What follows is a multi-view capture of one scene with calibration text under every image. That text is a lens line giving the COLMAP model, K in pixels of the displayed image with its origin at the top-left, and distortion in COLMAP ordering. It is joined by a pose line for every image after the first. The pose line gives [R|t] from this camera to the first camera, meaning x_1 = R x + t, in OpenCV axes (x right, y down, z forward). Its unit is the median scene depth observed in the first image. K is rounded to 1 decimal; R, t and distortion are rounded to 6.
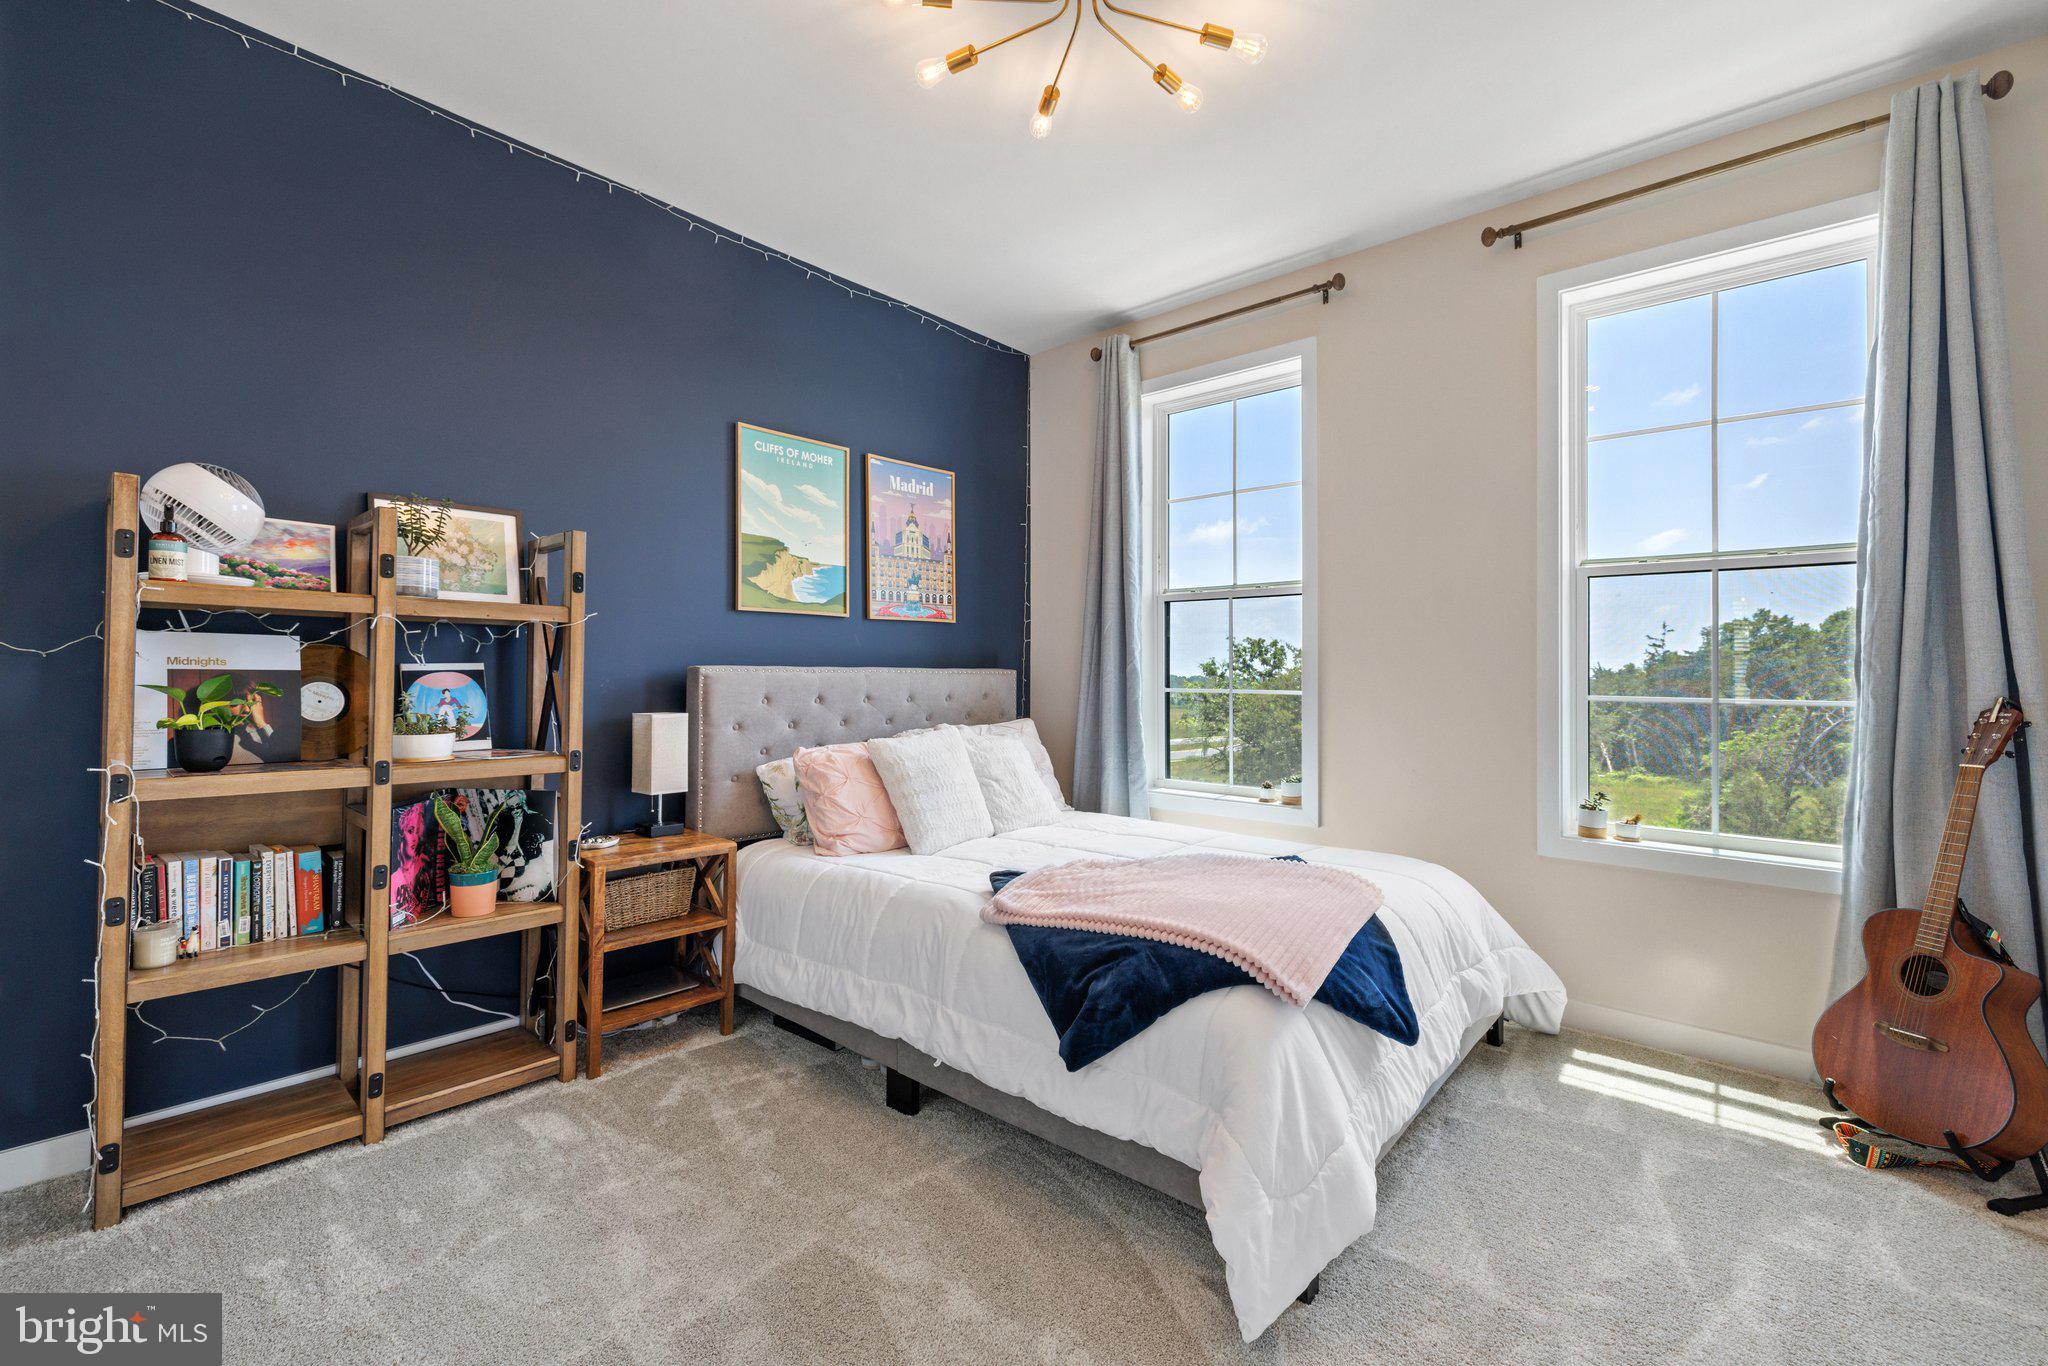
lens RADIAL K [[866.7, 0, 1024.6], [0, 866.7, 663.4], [0, 0, 1]] dist [0.003343, -0.000112]
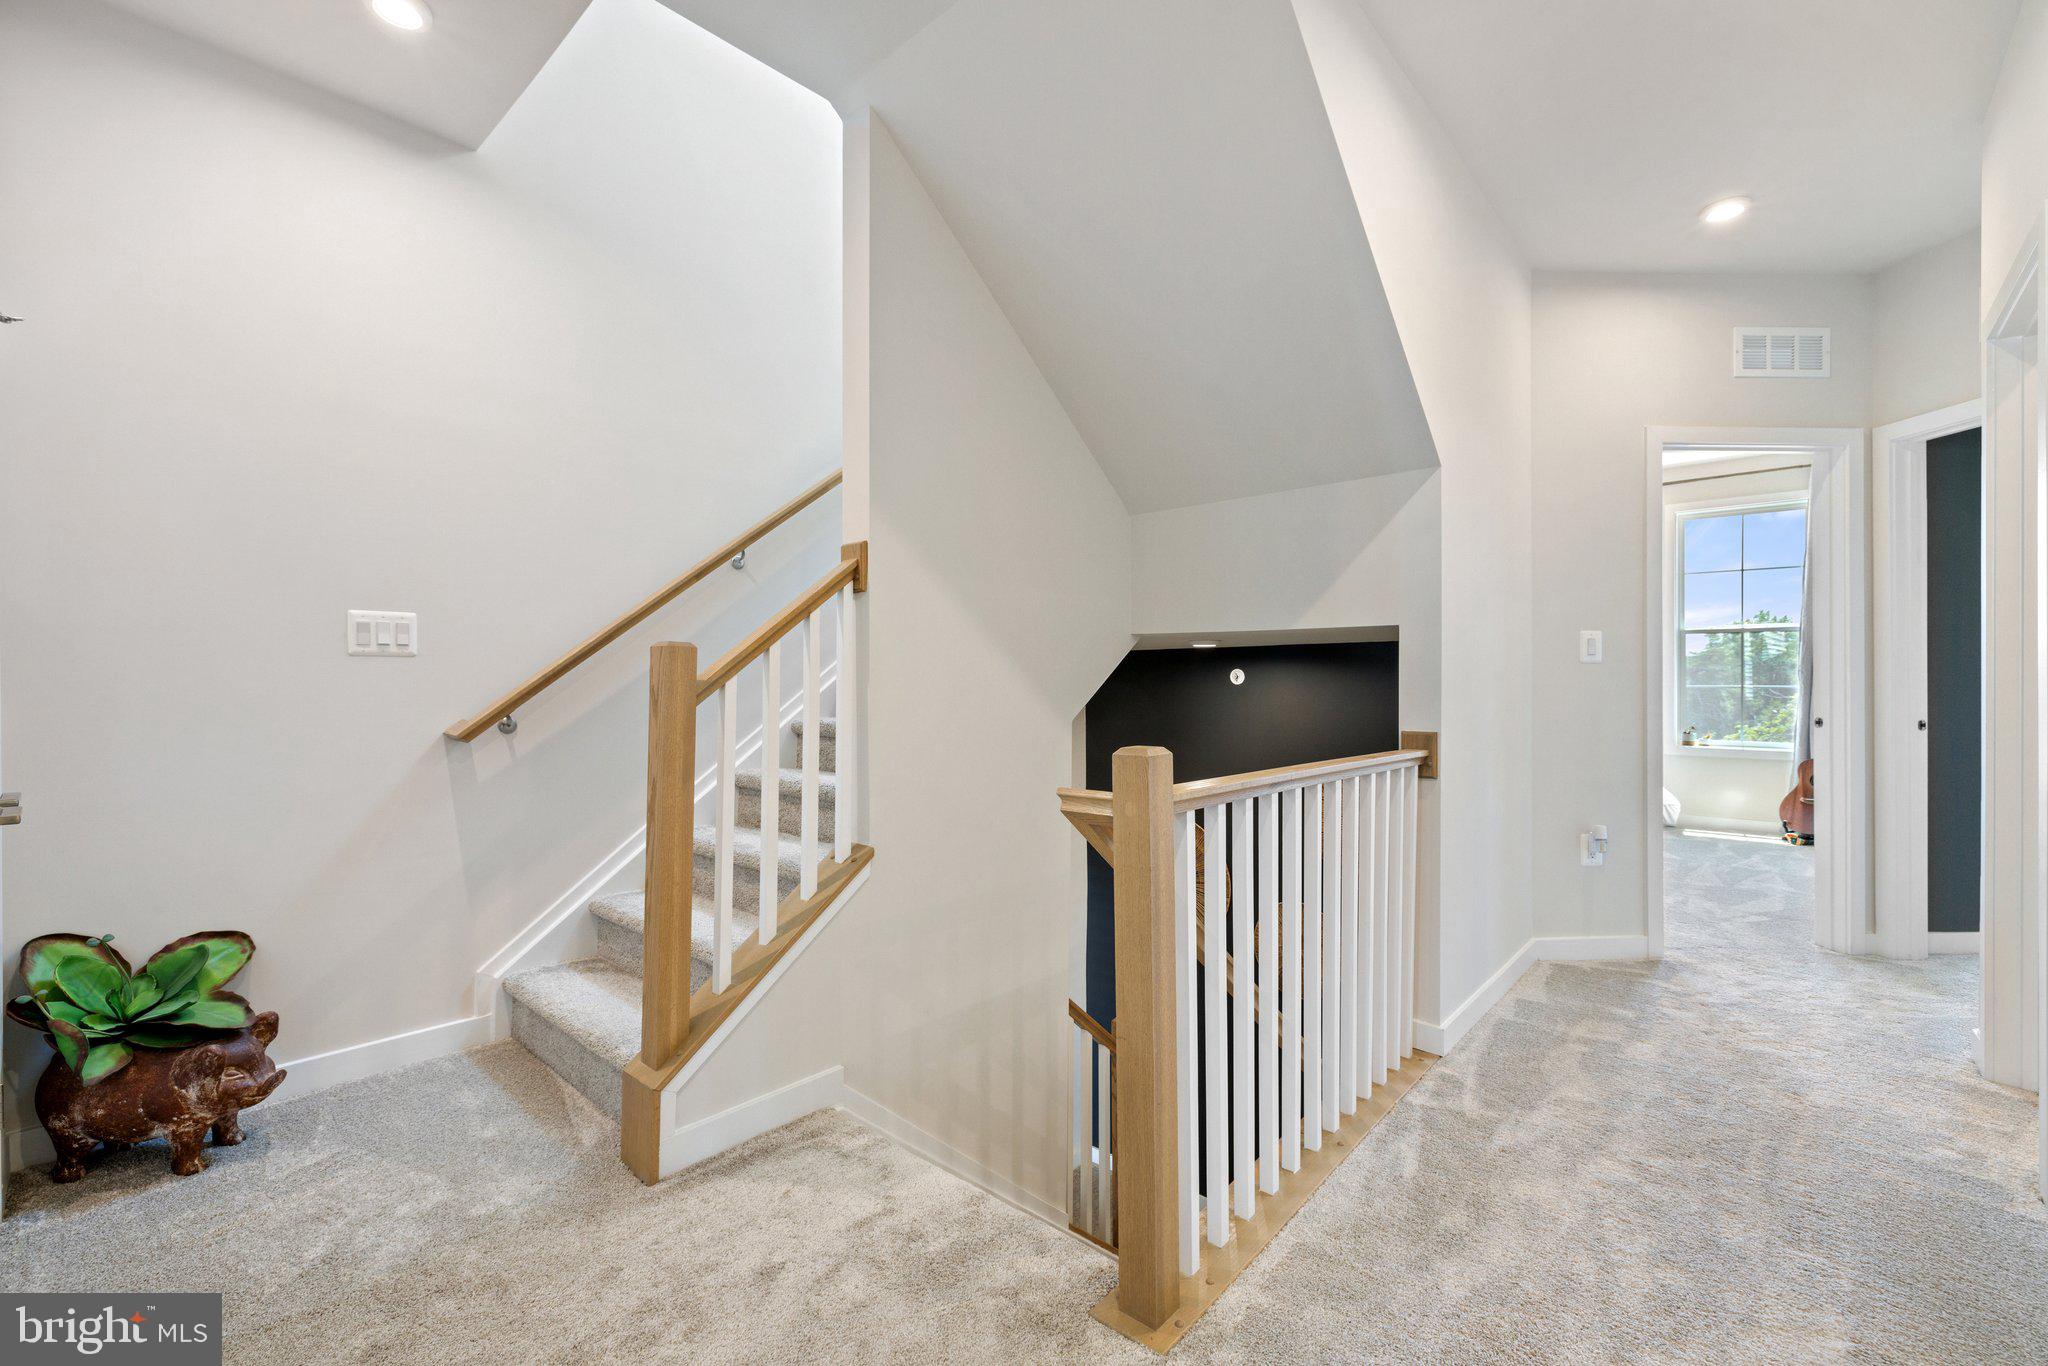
lens RADIAL K [[866.7, 0, 1019.2], [0, 866.7, 679.9], [0, 0, 1]] dist [0.003343, -0.000112]
pose [[0.999974, -0.005203, -0.004993, -1.597639], [0.005258, 0.999925, 0.011018, -0.012239], [0.004935, -0.011044, 0.999927, -1.888064]]
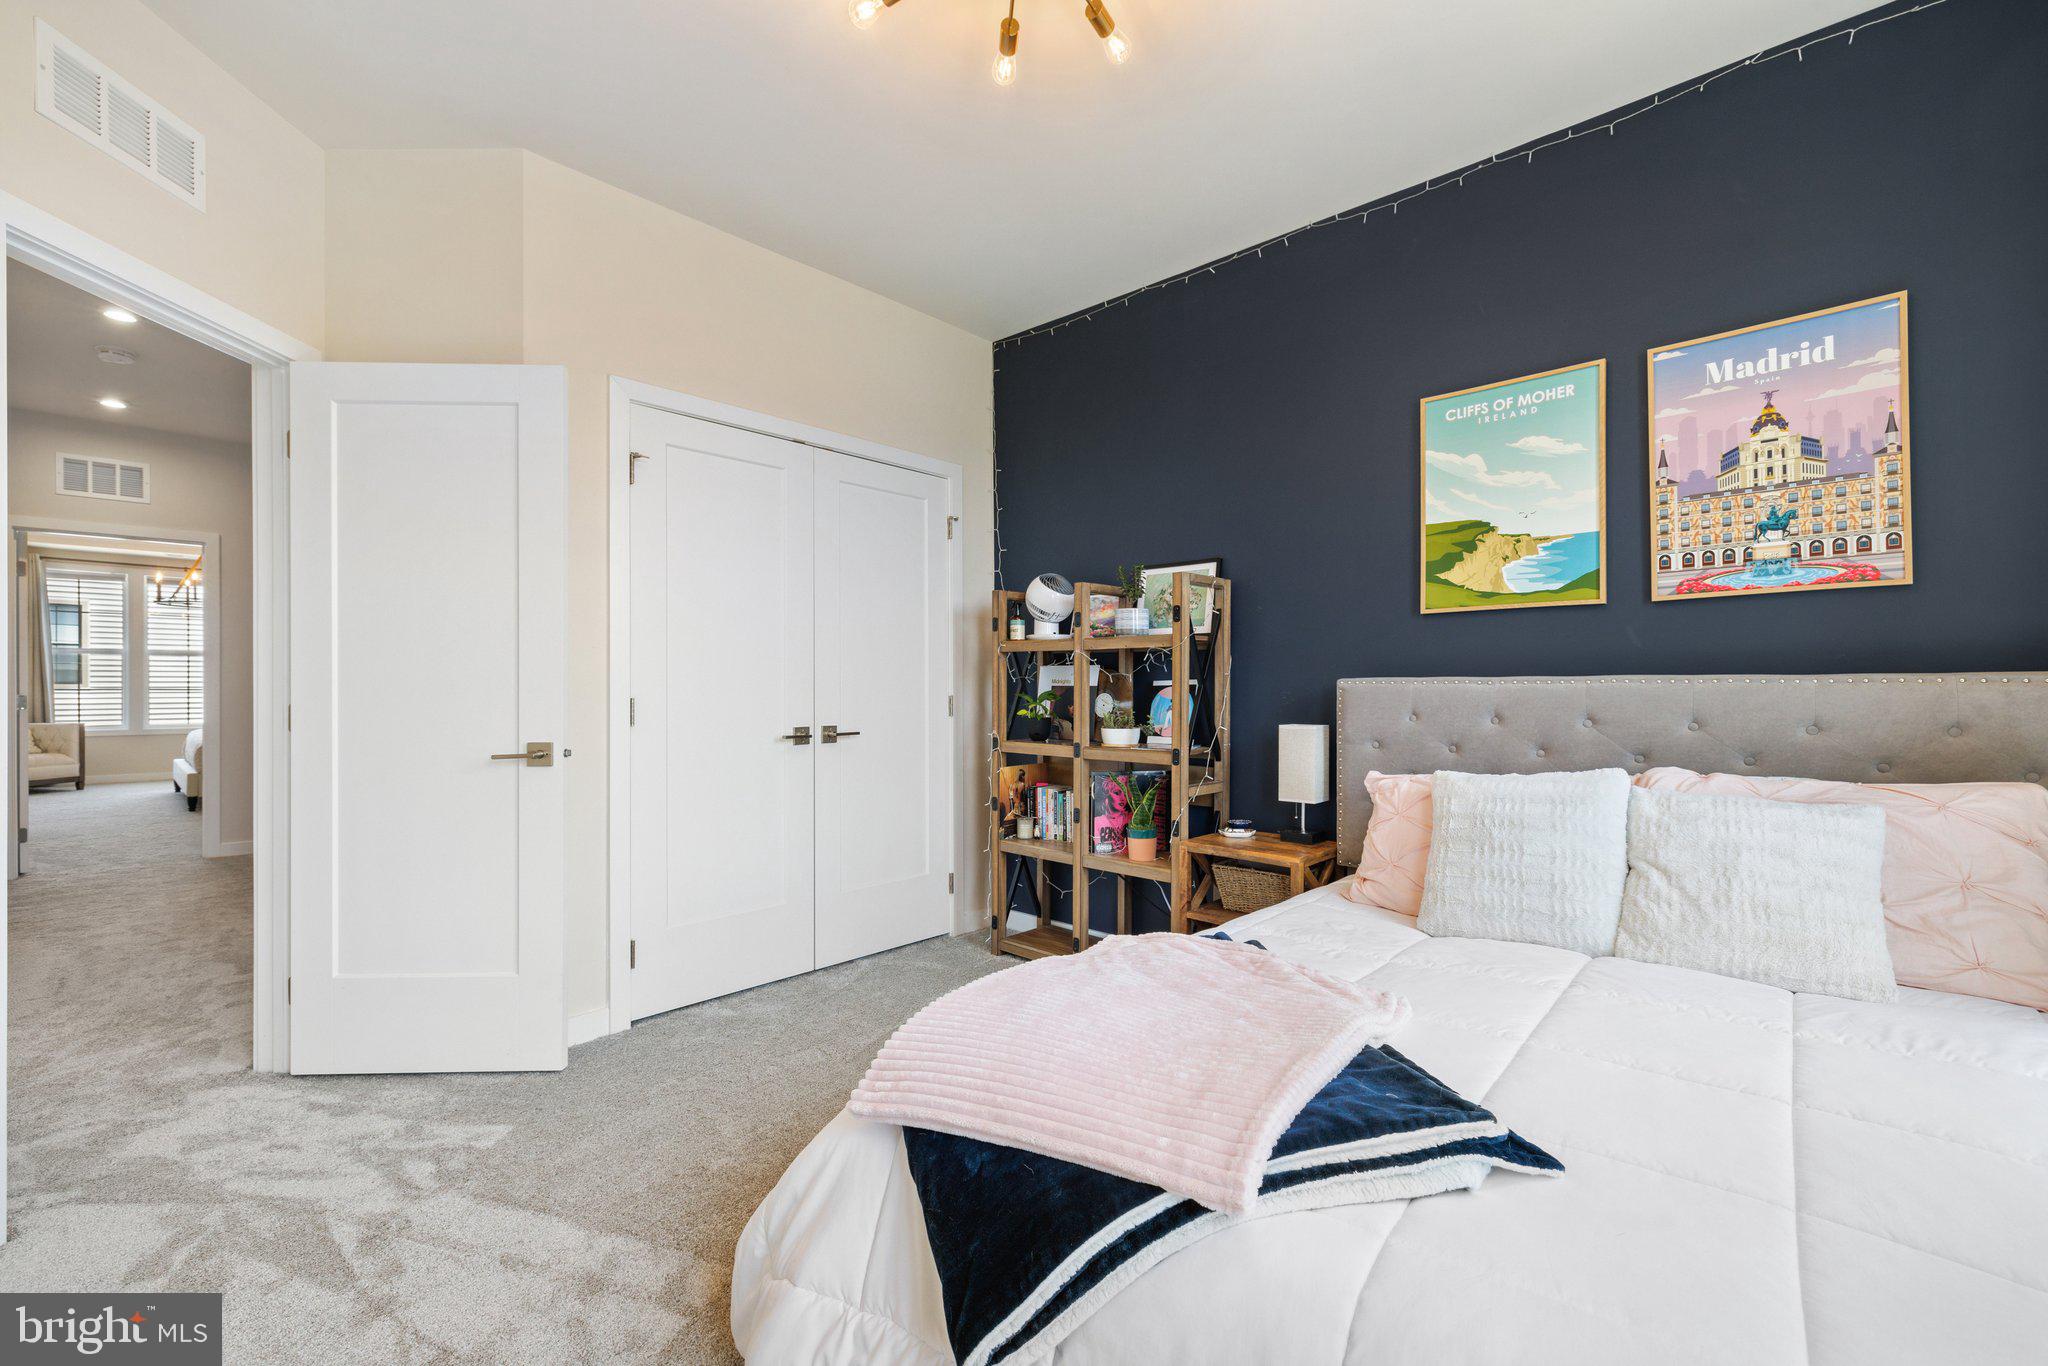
lens RADIAL K [[866.7, 0, 1031.0], [0, 866.7, 697.6], [0, 0, 1]] dist [0.003343, -0.000112]
pose [[-0.008072, 0.003842, -0.999960, 0.479939], [0.011977, 0.999921, 0.003745, 0.013481], [0.999896, -0.011946, -0.008118, 0.530981]]
